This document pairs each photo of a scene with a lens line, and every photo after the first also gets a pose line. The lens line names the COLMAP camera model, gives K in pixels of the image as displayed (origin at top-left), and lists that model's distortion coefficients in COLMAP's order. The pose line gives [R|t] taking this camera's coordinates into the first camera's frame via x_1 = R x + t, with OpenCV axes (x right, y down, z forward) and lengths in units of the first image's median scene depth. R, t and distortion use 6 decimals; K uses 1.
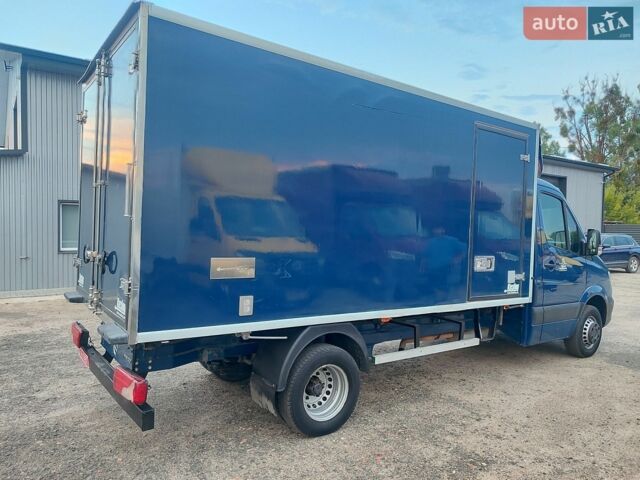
lens RADIAL K [[461.2, 0, 314.5], [0, 461.2, 241.3], [0, 0, 1]] dist [0.013301, -0.006688]
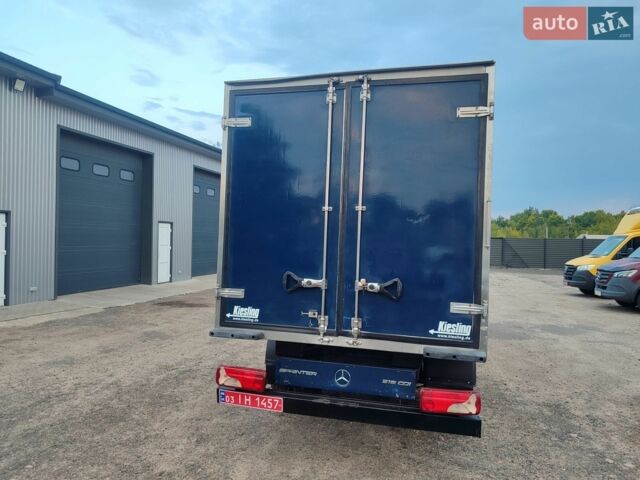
lens RADIAL K [[461.2, 0, 316.8], [0, 461.2, 239.5], [0, 0, 1]] dist [0.013301, -0.006688]
pose [[0.778816, -0.000017, 0.627252, -0.886145], [0.011740, 0.999825, -0.014550, -0.036887], [-0.627142, 0.018696, 0.778680, 0.233972]]
